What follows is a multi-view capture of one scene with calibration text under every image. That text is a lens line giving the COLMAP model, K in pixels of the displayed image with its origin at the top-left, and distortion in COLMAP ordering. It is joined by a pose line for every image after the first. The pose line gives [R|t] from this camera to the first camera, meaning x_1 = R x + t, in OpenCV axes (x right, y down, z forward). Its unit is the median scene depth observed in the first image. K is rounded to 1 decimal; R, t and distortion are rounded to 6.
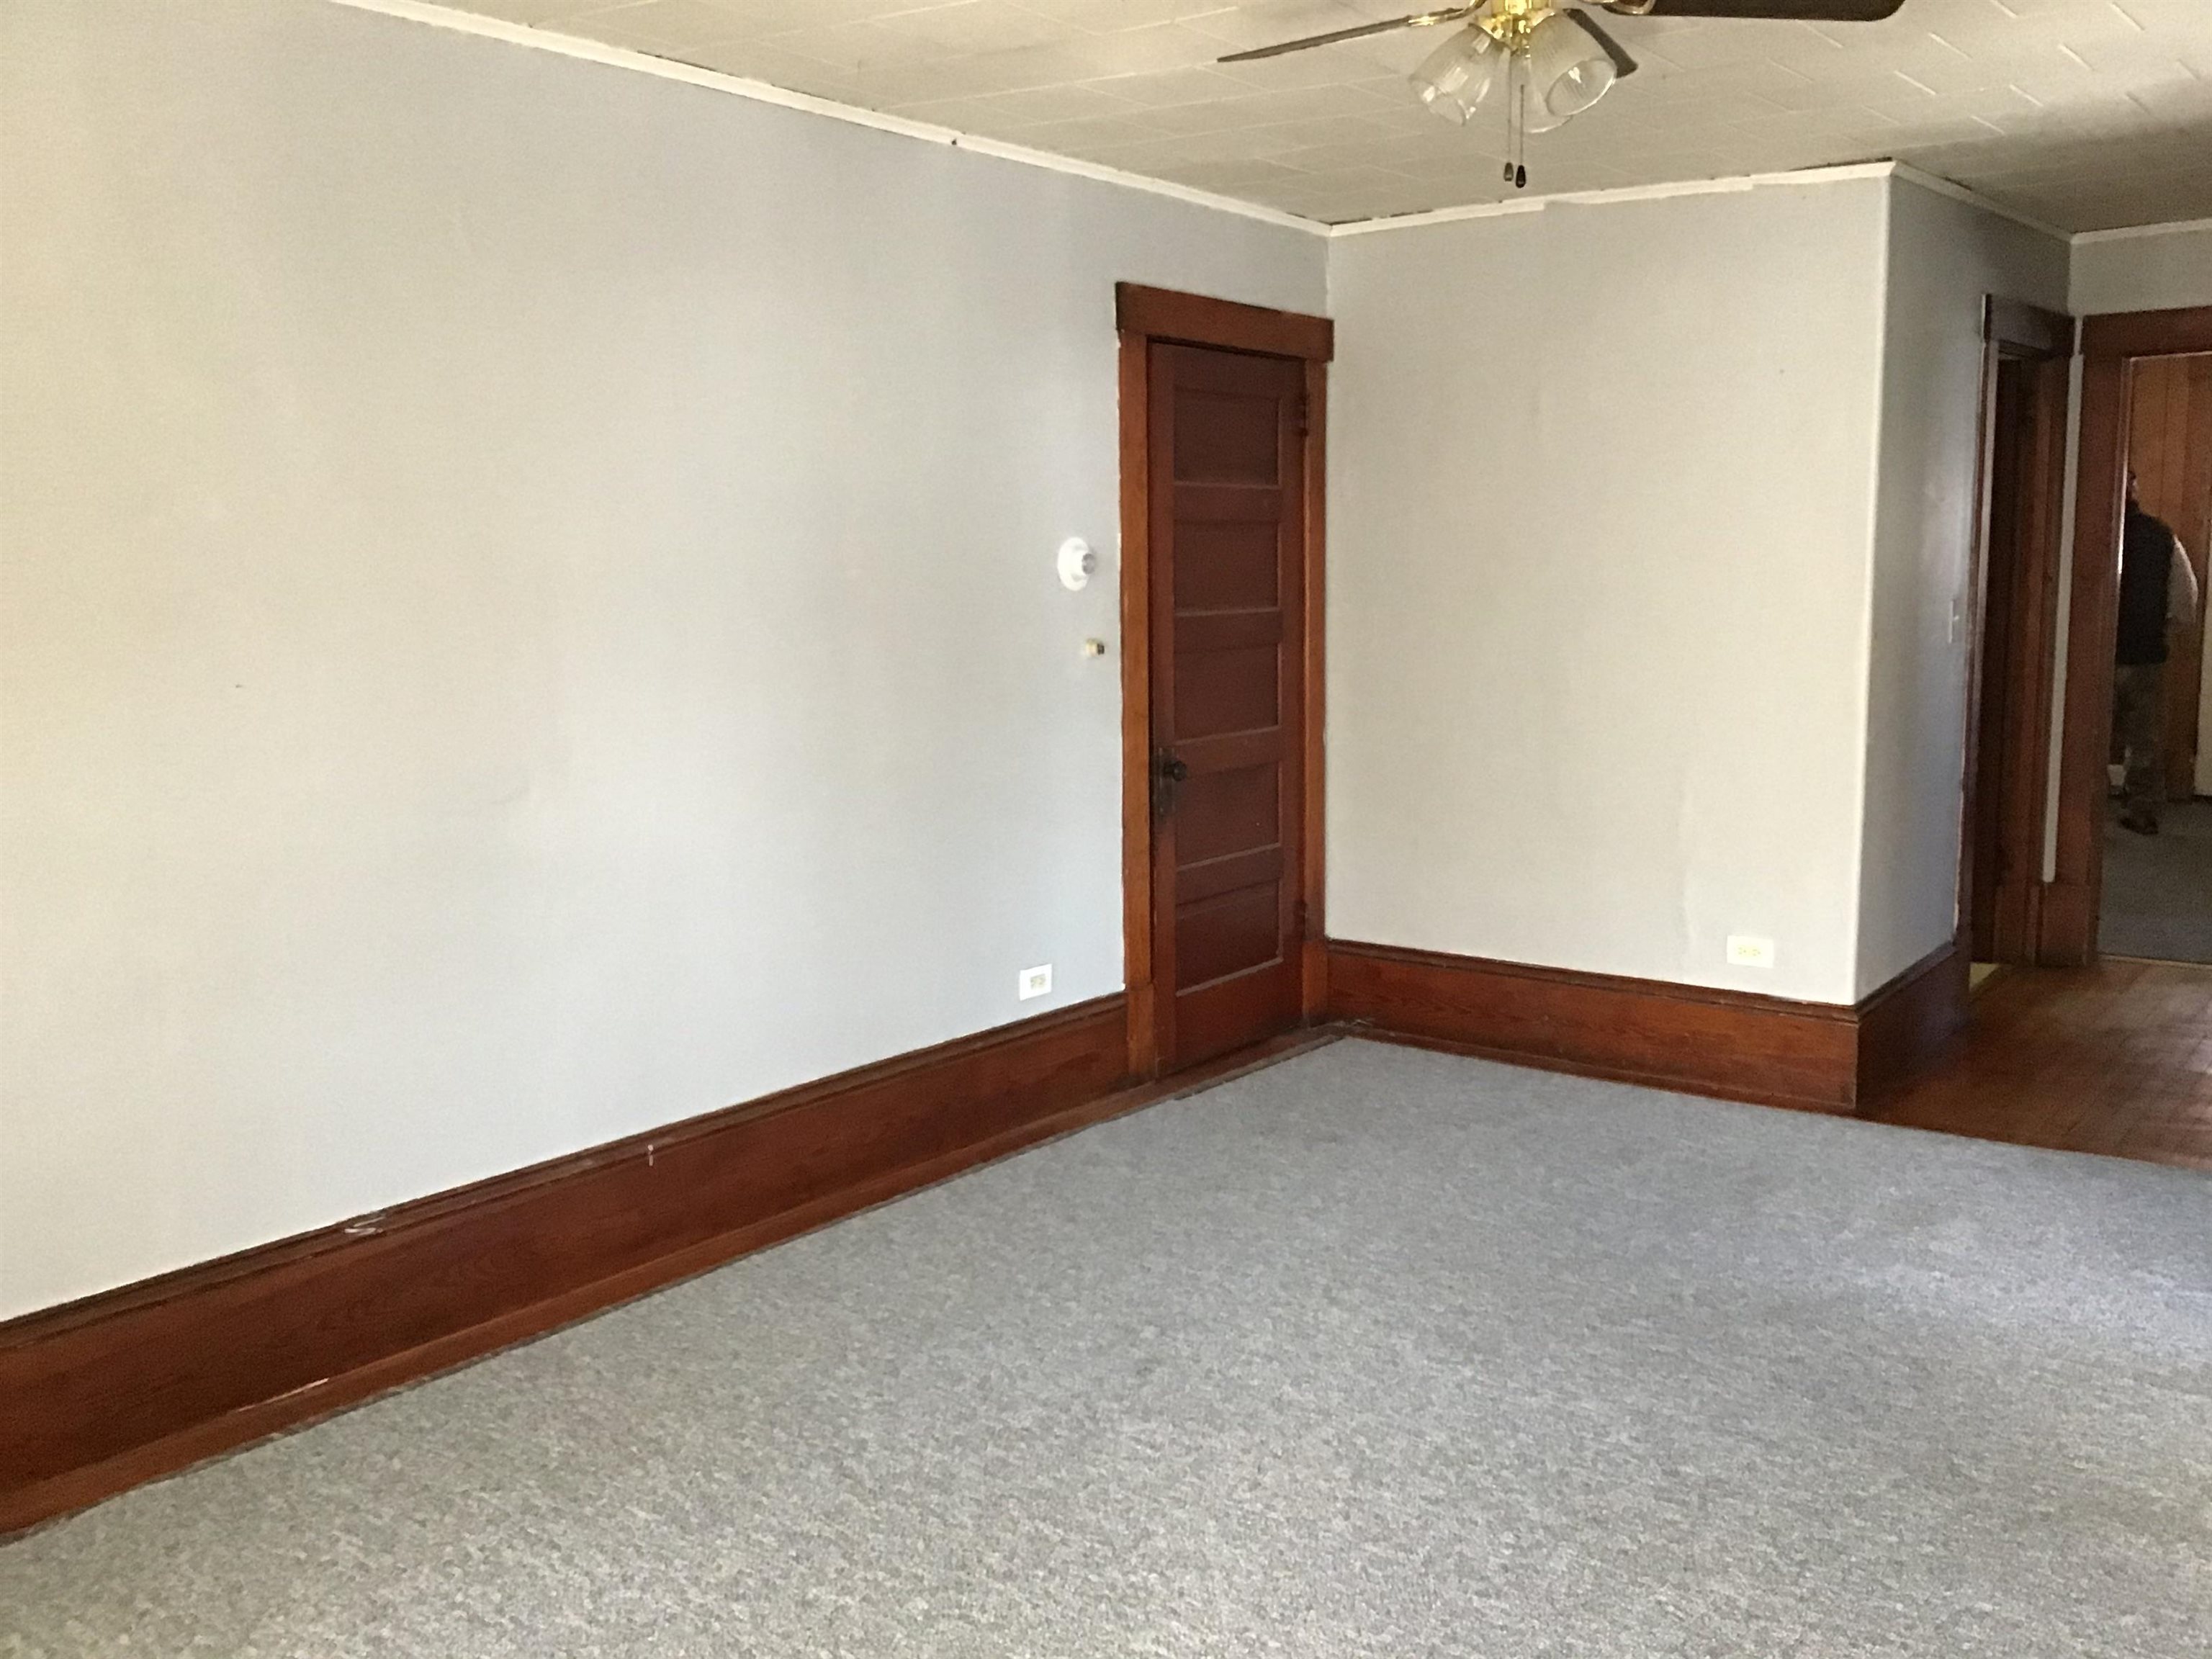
lens RADIAL K [[1960.1, 0, 1106.0], [0, 1960.1, 829.5], [0, 0, 1]] dist [-0.085065, -0.003125]
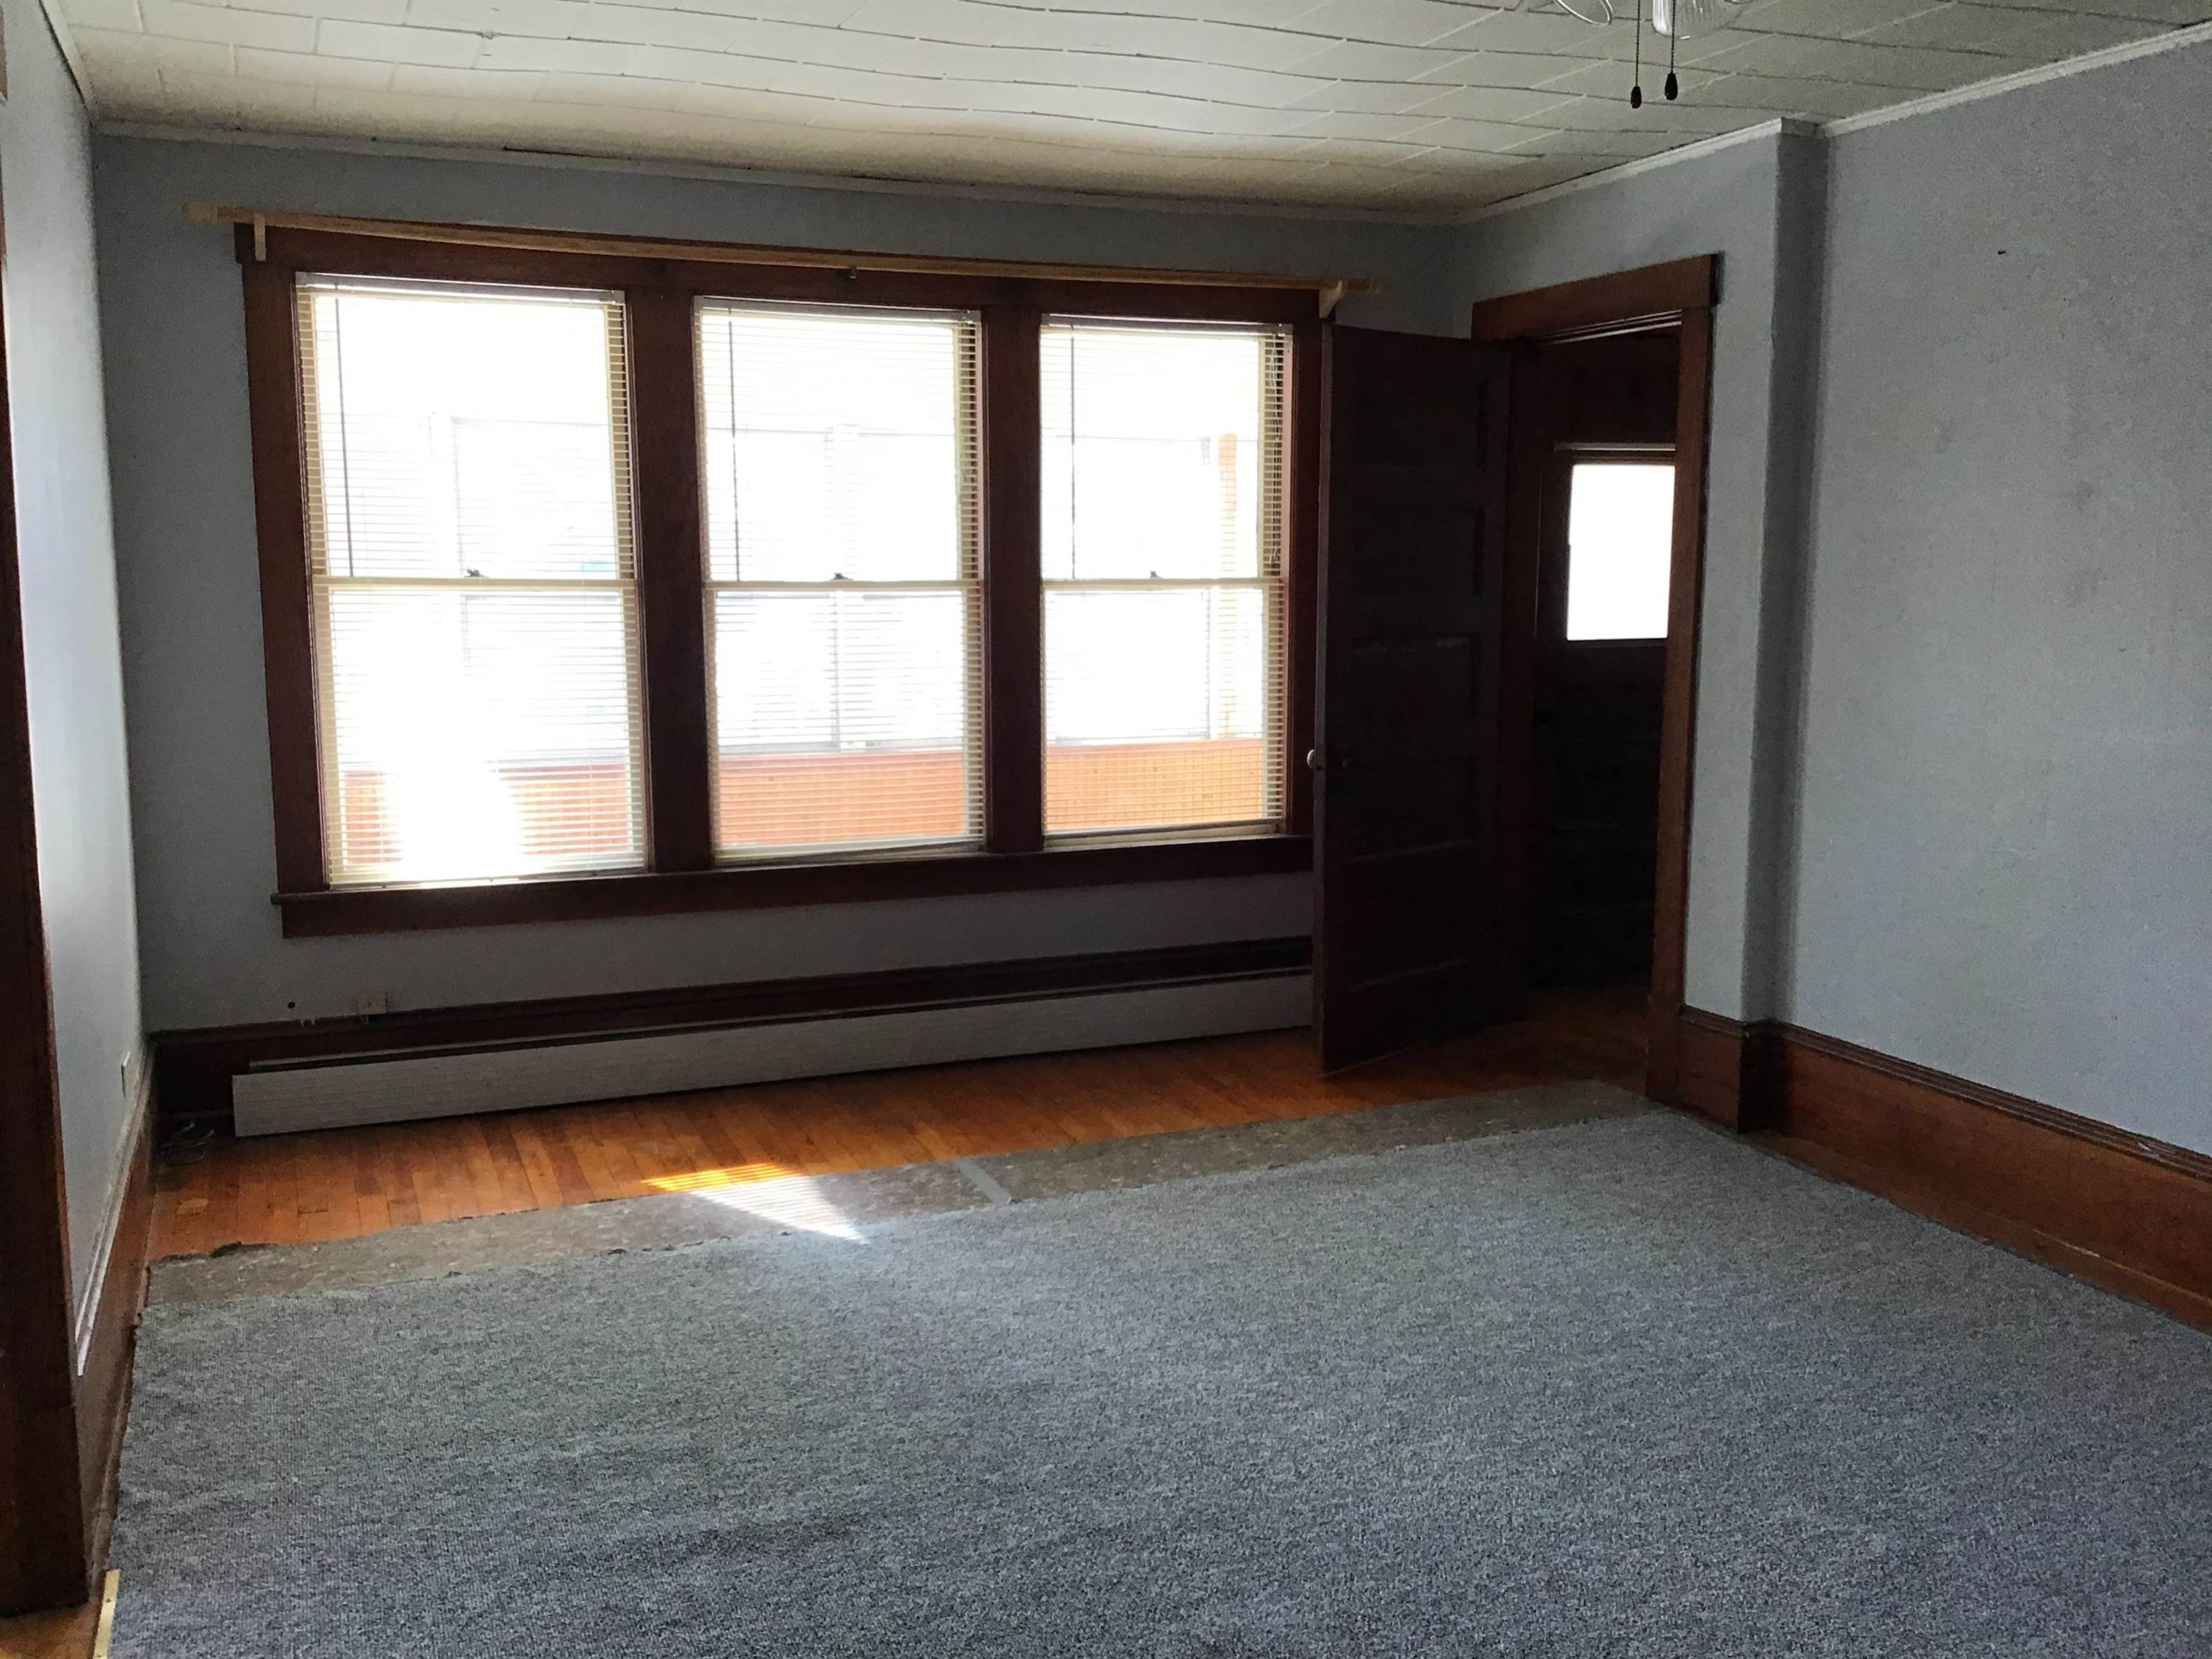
lens RADIAL K [[1960.1, 0, 1106.0], [0, 1960.1, 829.5], [0, 0, 1]] dist [-0.085065, -0.003125]
pose [[-0.516445, 0.126949, -0.846858, 0.974543], [-0.117951, 0.968978, 0.217187, -0.160417], [0.848158, 0.212053, -0.485450, 1.181409]]
